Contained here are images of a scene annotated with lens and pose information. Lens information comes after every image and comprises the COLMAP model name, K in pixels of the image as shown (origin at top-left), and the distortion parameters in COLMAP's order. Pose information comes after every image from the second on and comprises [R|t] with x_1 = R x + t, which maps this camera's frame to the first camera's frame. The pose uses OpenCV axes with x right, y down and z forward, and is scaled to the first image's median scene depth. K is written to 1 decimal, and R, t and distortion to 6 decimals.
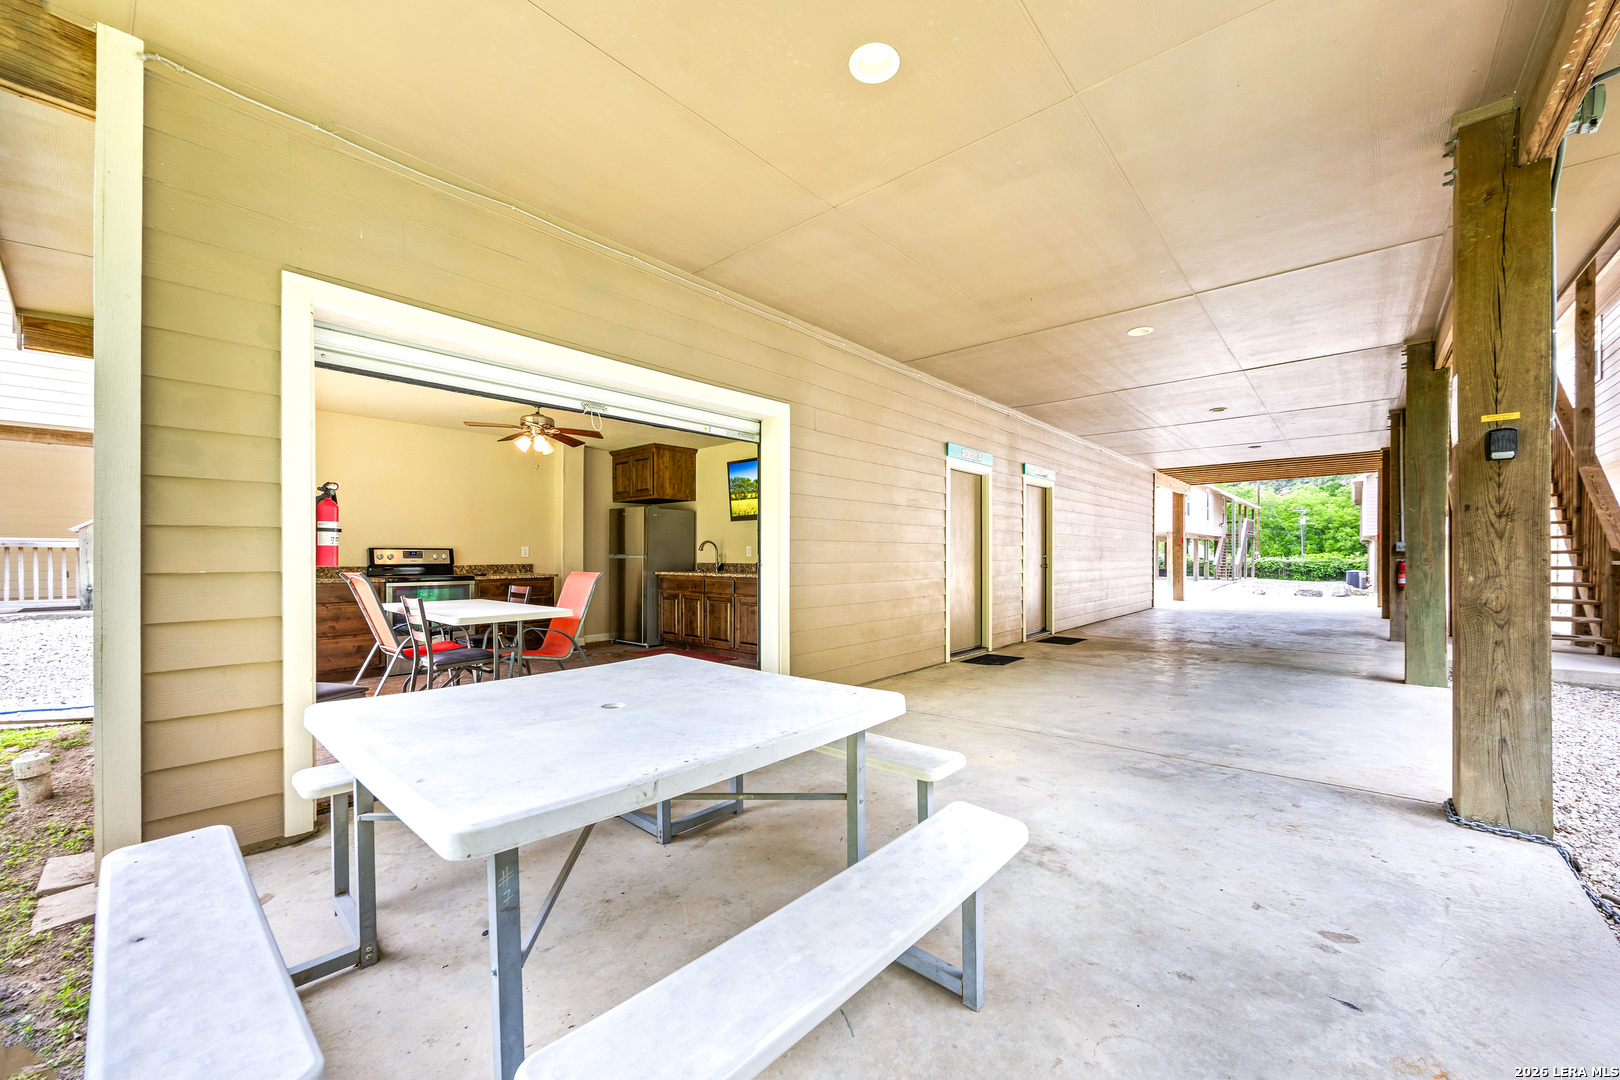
lens RADIAL K [[626.4, 0, 815.0], [0, 626.4, 554.1], [0, 0, 1]] dist [-0.001494, 0.000233]
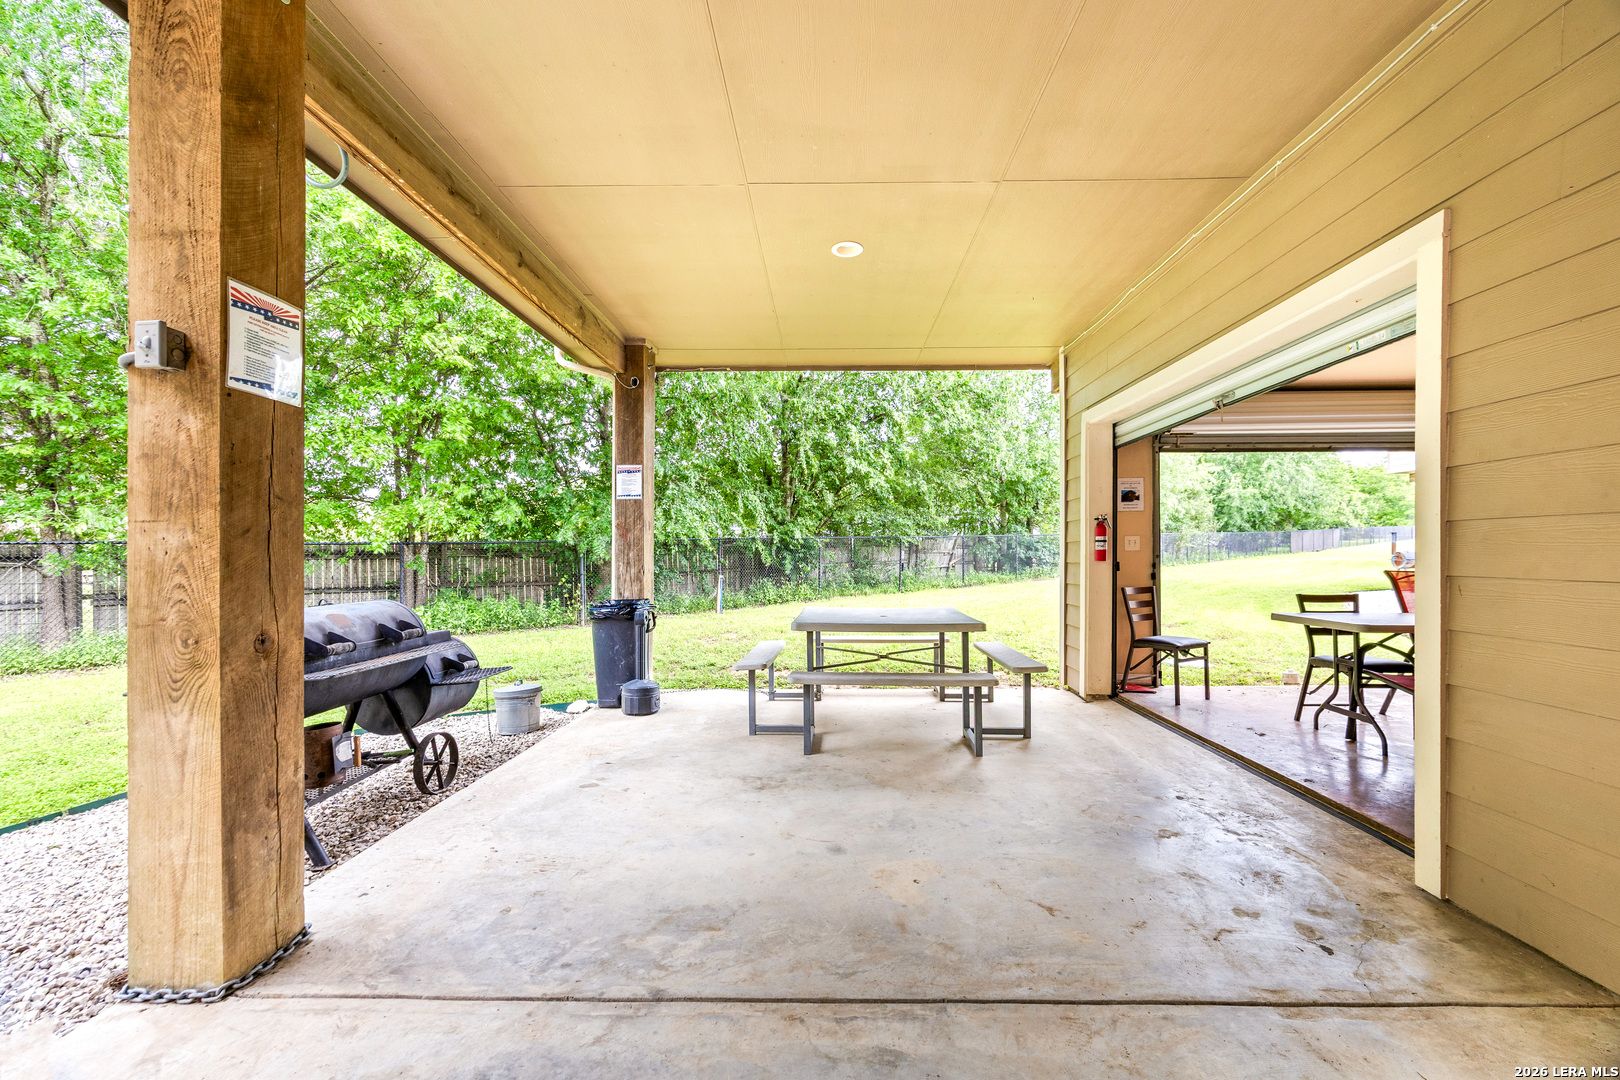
lens RADIAL K [[626.4, 0, 825.5], [0, 626.4, 550.1], [0, 0, 1]] dist [-0.001494, 0.000233]
pose [[-0.765511, 0.002443, -0.643418, 0.313768], [0.006039, 0.999976, -0.003389, -0.003499], [0.643395, -0.006480, -0.765507, 0.592421]]
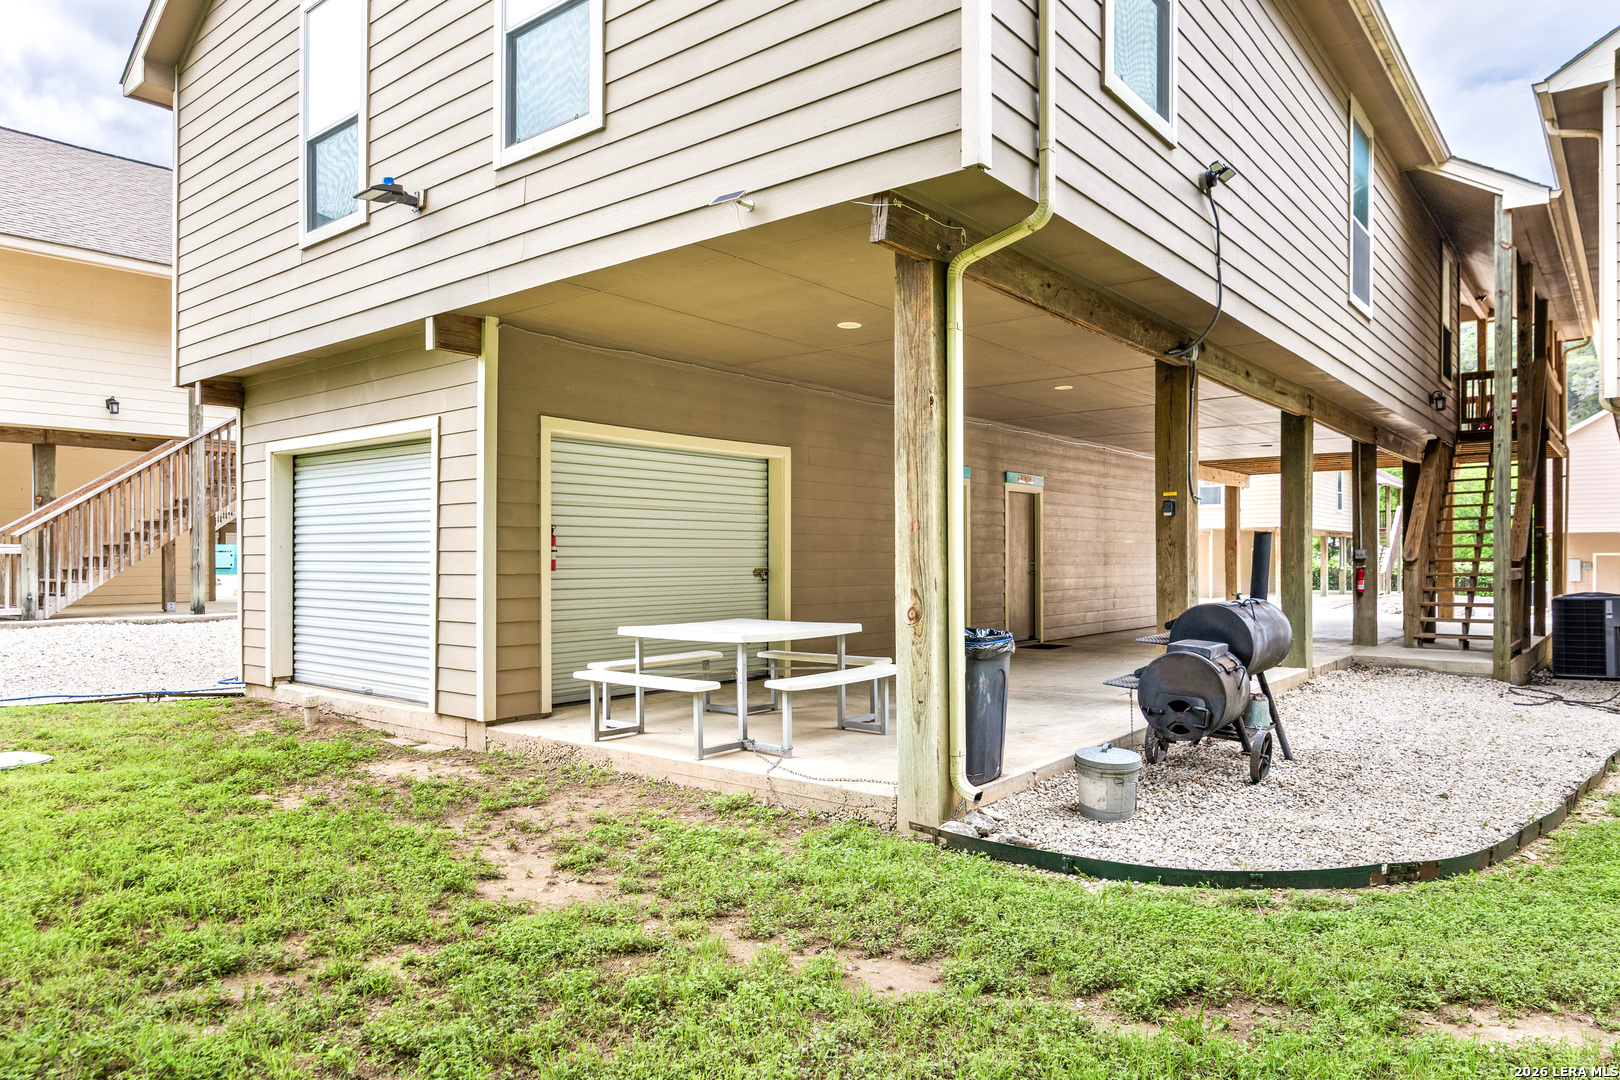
lens RADIAL K [[1031.2, 0, 811.2], [0, 1031.2, 548.5], [0, 0, 1]] dist [-0.002168, -0.000197]
pose [[0.999404, 0.000287, 0.034523, -0.043202], [-0.000012, 0.999968, -0.007985, -0.006748], [-0.034524, 0.007980, 0.999372, -0.685619]]
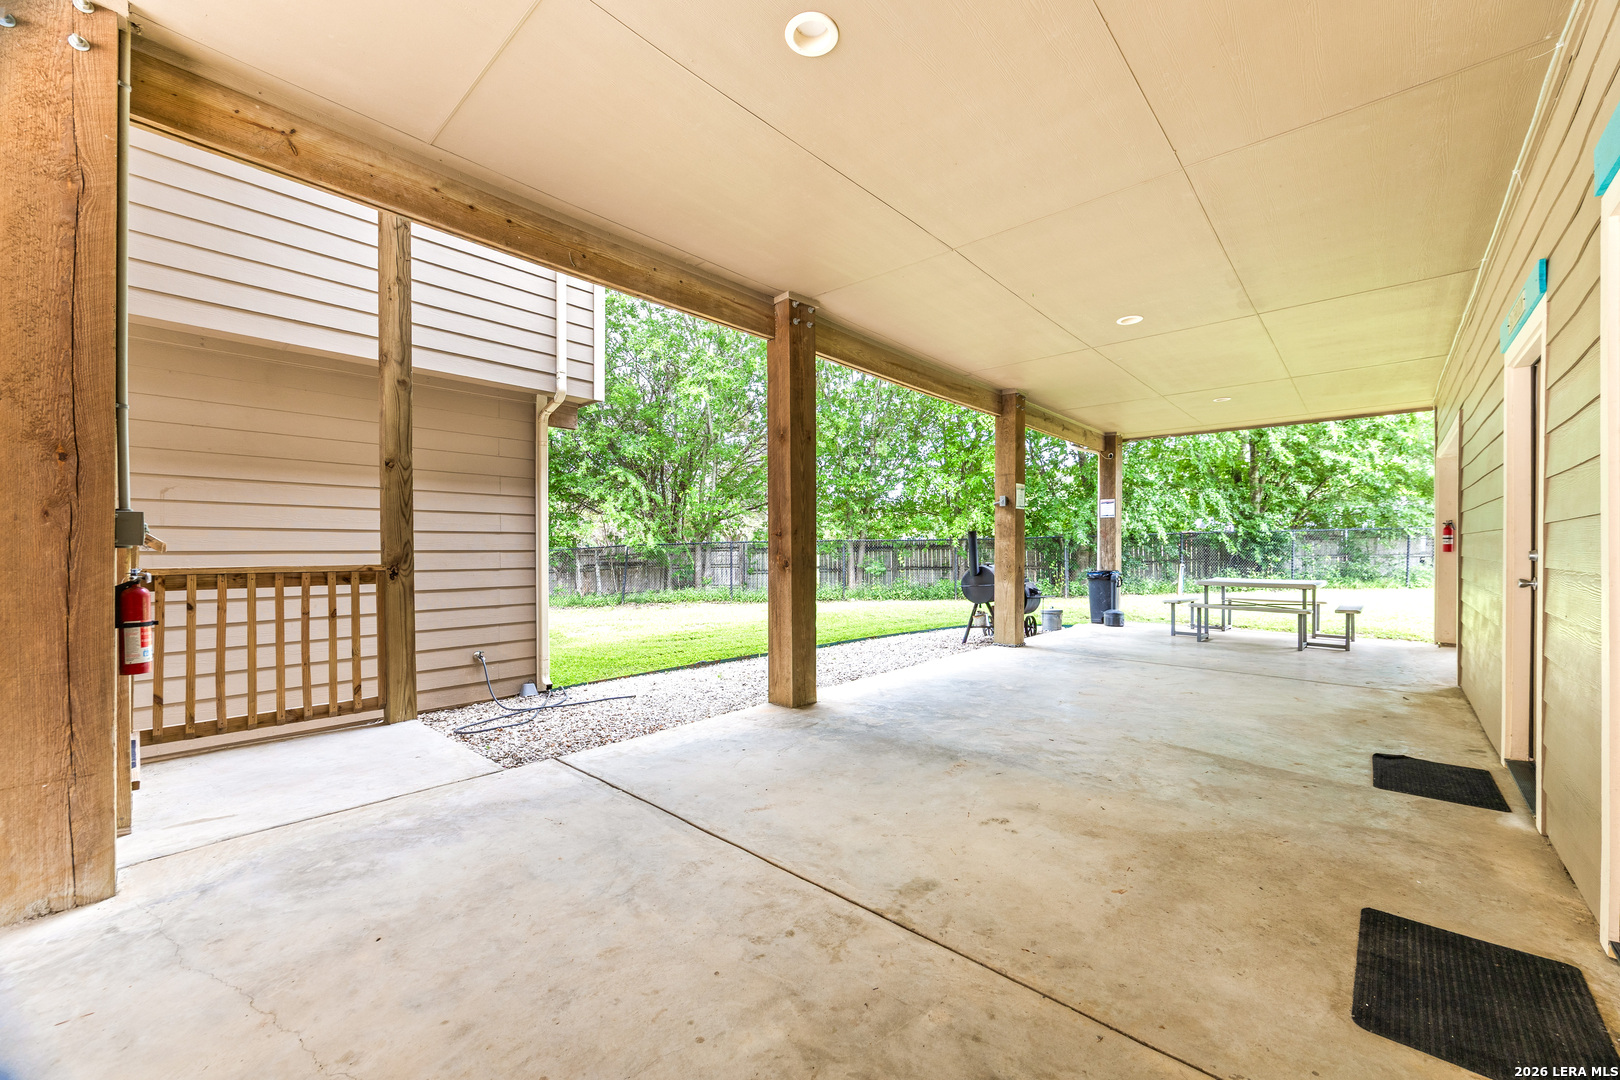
lens RADIAL K [[626.4, 0, 821.0], [0, 626.4, 547.8], [0, 0, 1]] dist [-0.001494, 0.000233]
pose [[-0.999850, 0.006466, 0.016087, 0.591072], [0.006496, 0.999977, 0.001851, -0.006449], [-0.016074, 0.001955, -0.999869, 1.196317]]
